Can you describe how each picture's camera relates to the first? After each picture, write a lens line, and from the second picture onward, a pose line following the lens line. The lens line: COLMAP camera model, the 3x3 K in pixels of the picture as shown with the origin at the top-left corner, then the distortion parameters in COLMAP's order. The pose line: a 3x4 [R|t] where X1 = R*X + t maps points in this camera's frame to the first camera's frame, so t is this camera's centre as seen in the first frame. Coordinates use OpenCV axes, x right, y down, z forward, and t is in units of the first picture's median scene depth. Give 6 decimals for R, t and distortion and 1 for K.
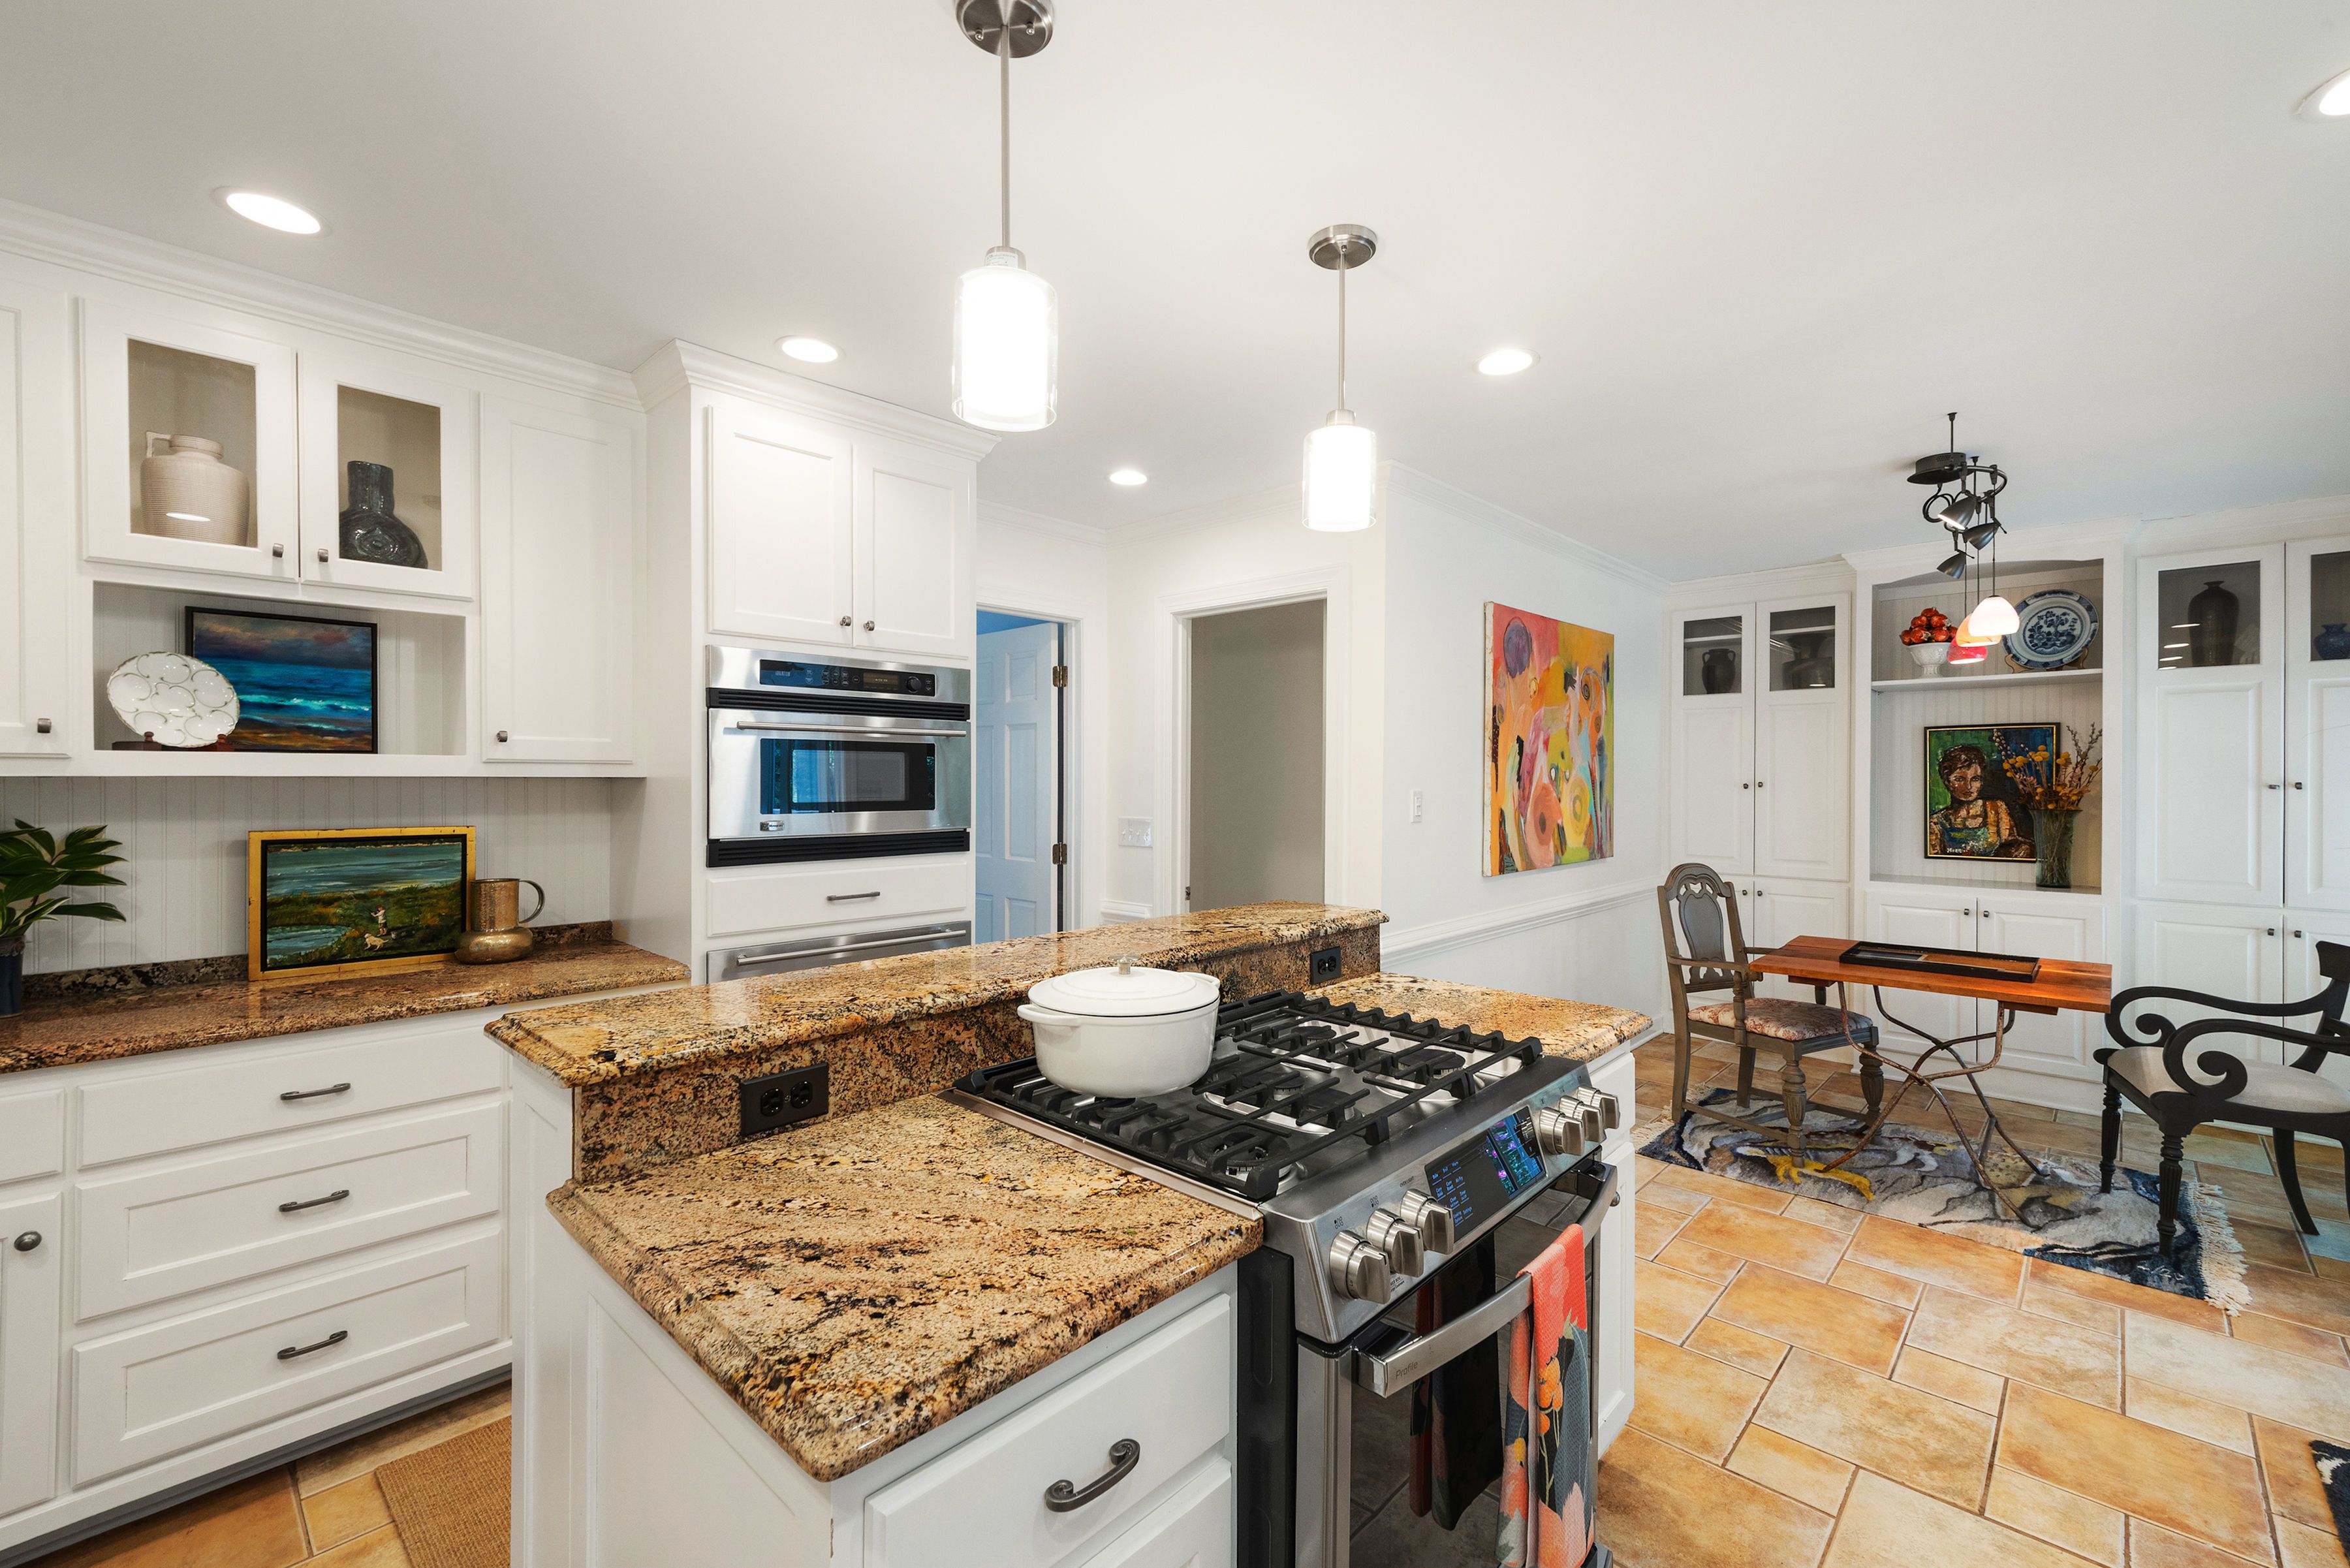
lens RADIAL K [[985.5, 0, 1189.5], [0, 985.5, 784.1], [0, 0, 1]] dist [0.007397, 0.000193]
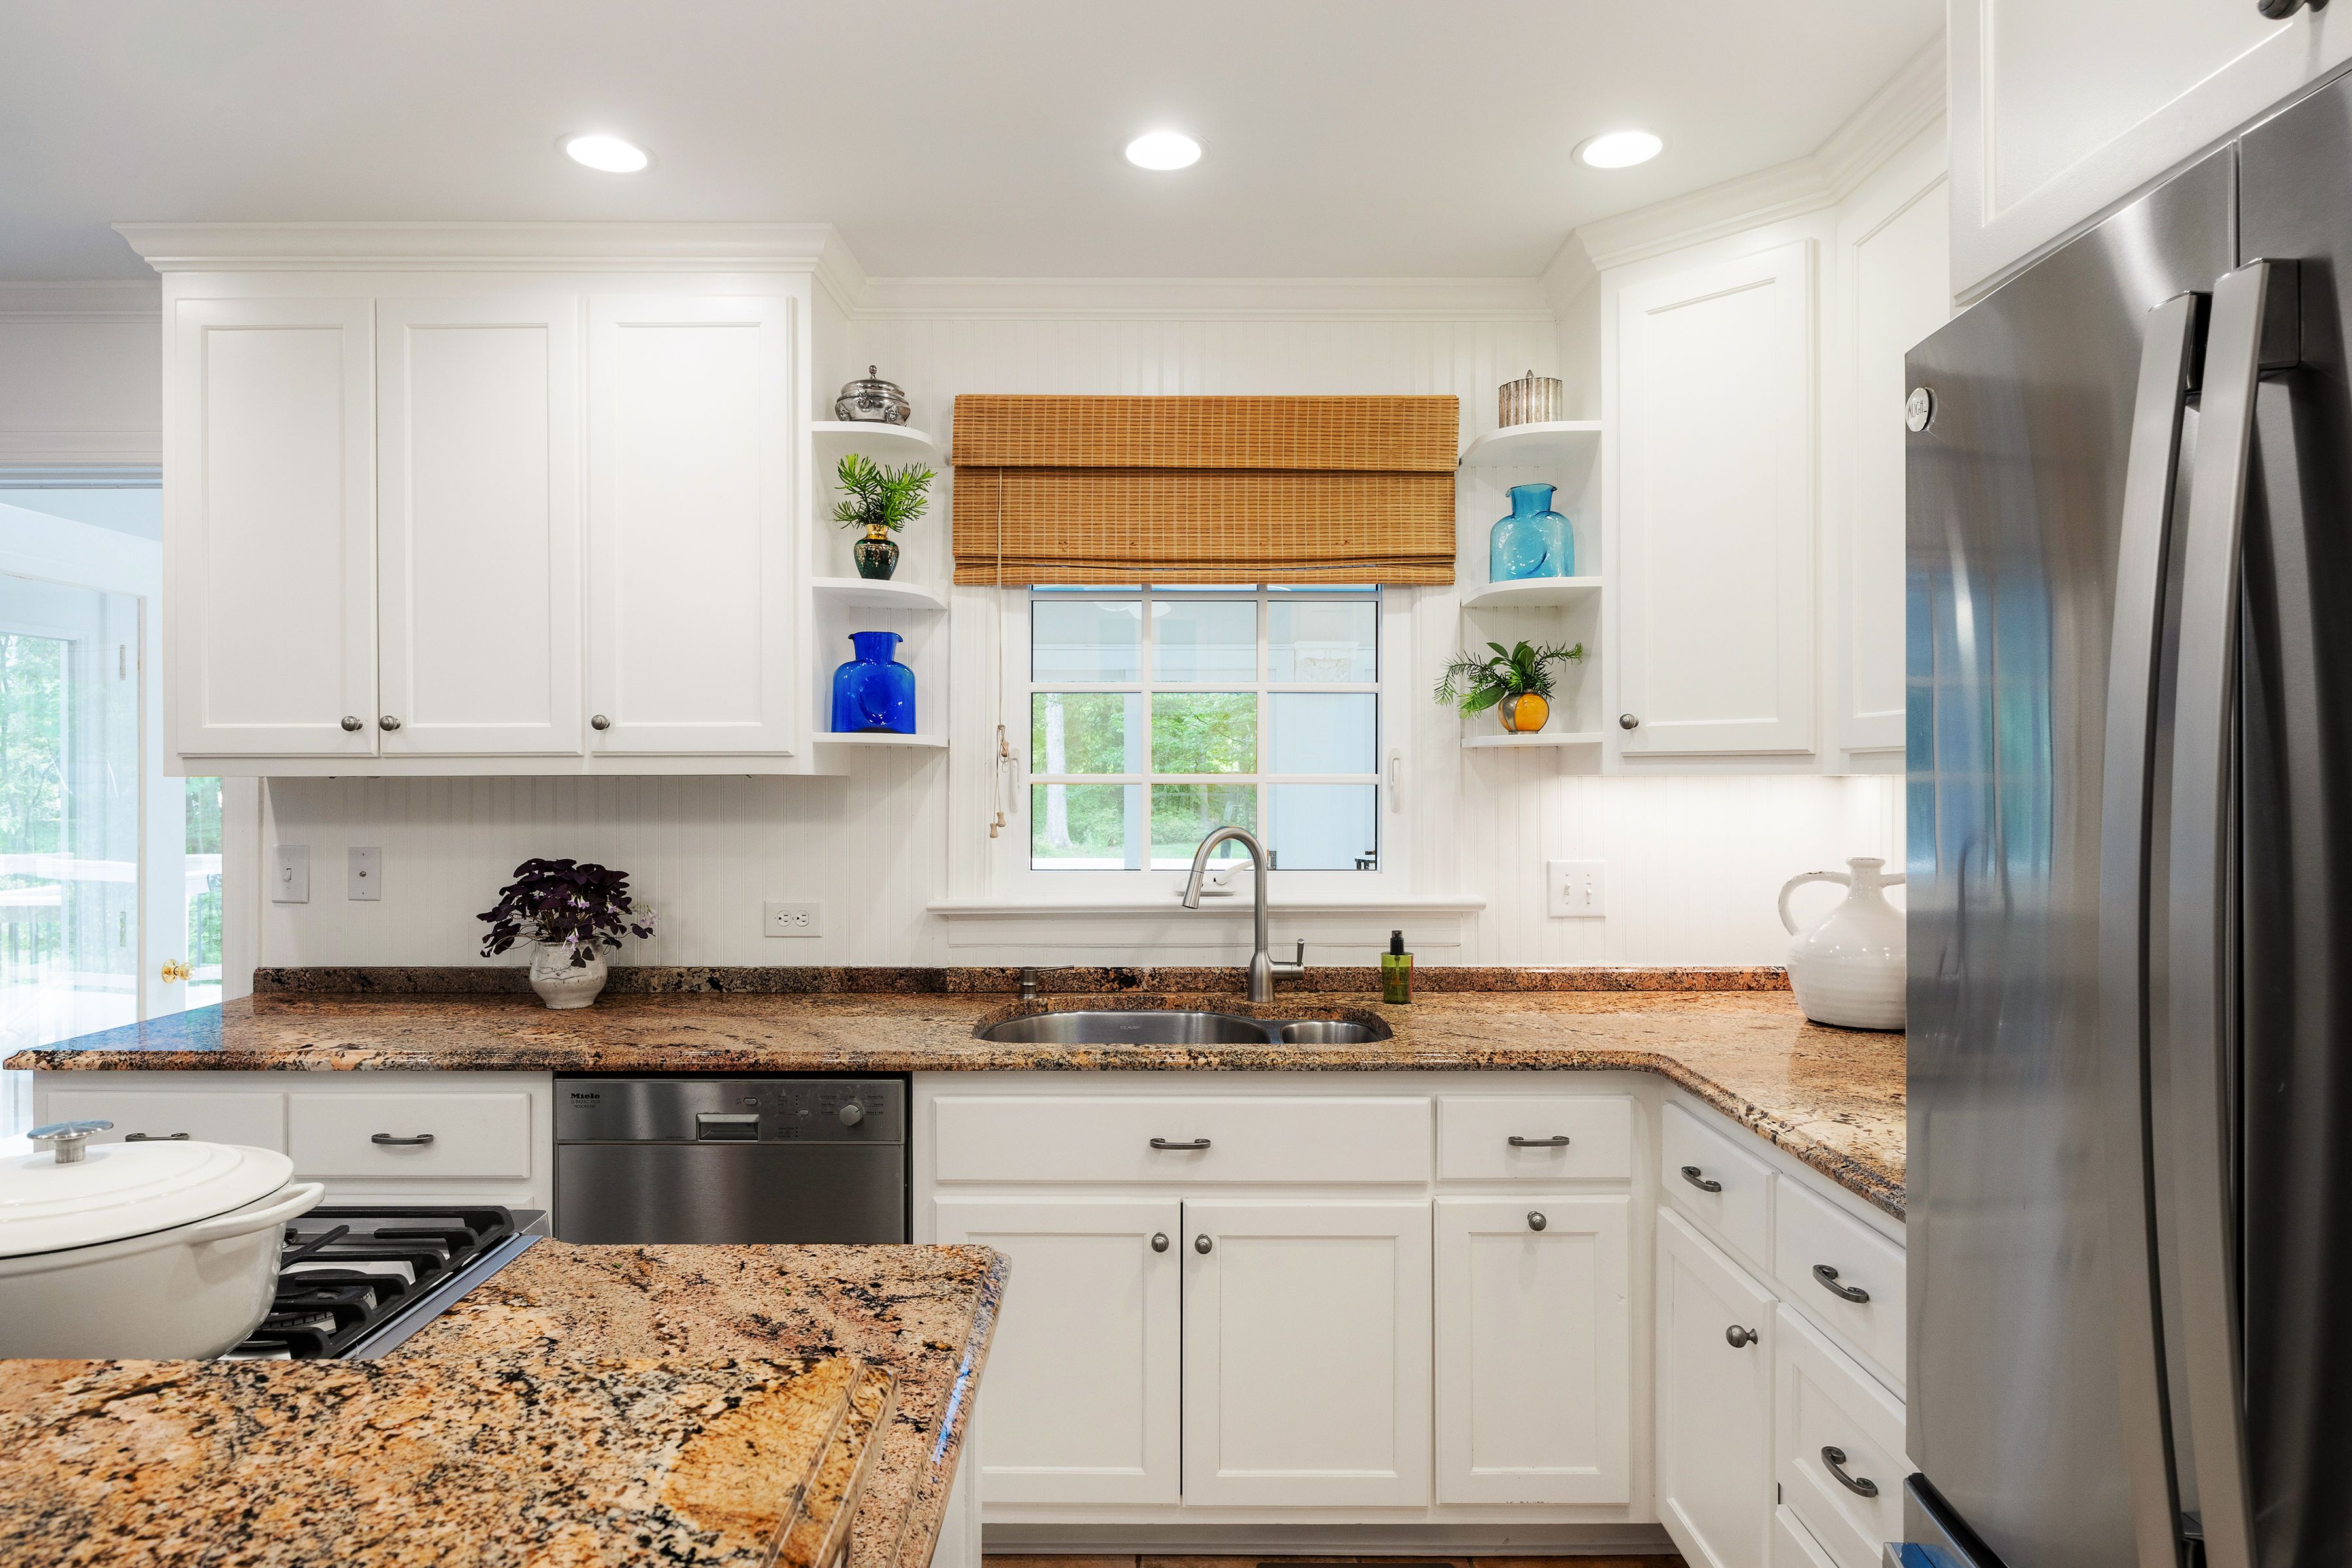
lens RADIAL K [[1356.8, 0, 1169.9], [0, 1356.8, 780.1], [0, 0, 1]] dist [0.000820, -0.001432]
pose [[-0.693038, -0.001725, 0.720899, -0.341471], [0.001639, 0.999991, 0.003968, -0.001637], [-0.720899, 0.003931, -0.693029, 0.384313]]
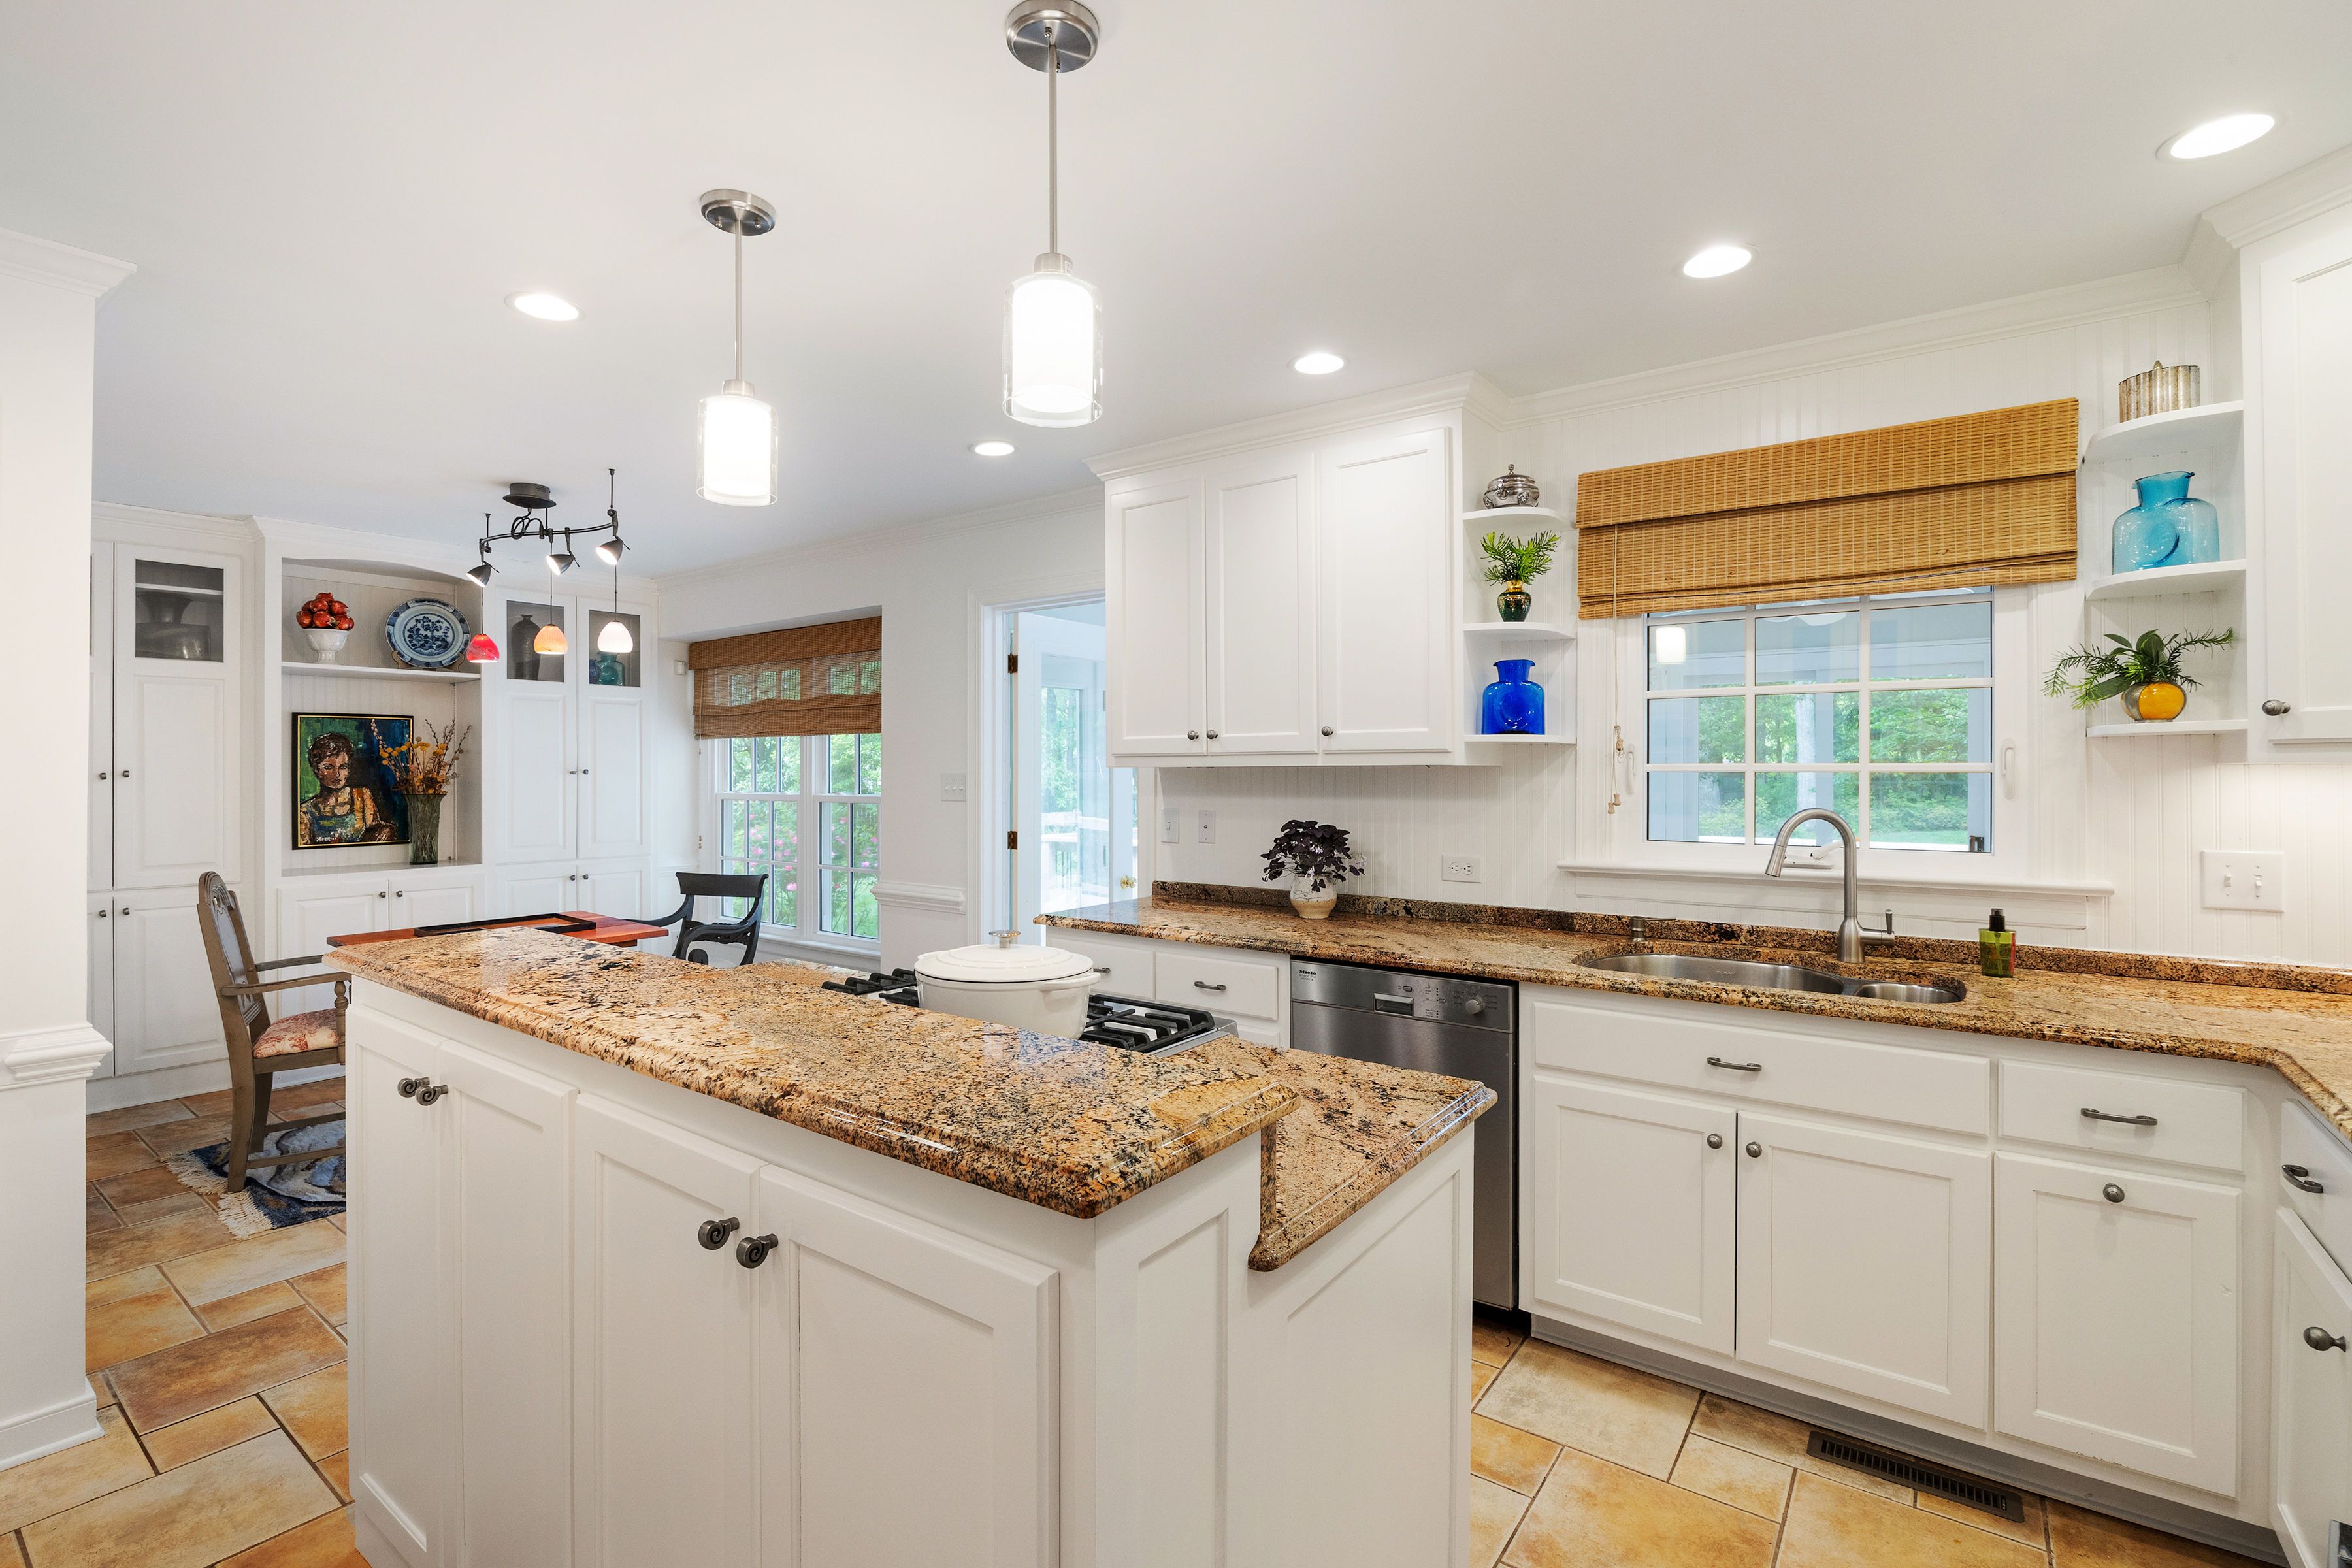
lens RADIAL K [[1077.1, 0, 1151.3], [0, 1077.1, 767.7], [0, 0, 1]] dist [-0.017263, 0.002689]
pose [[-0.119008, -0.000044, 0.992893, -0.447385], [0.004326, 0.999990, 0.000563, -0.001515], [-0.992884, 0.004362, -0.119006, 0.350387]]
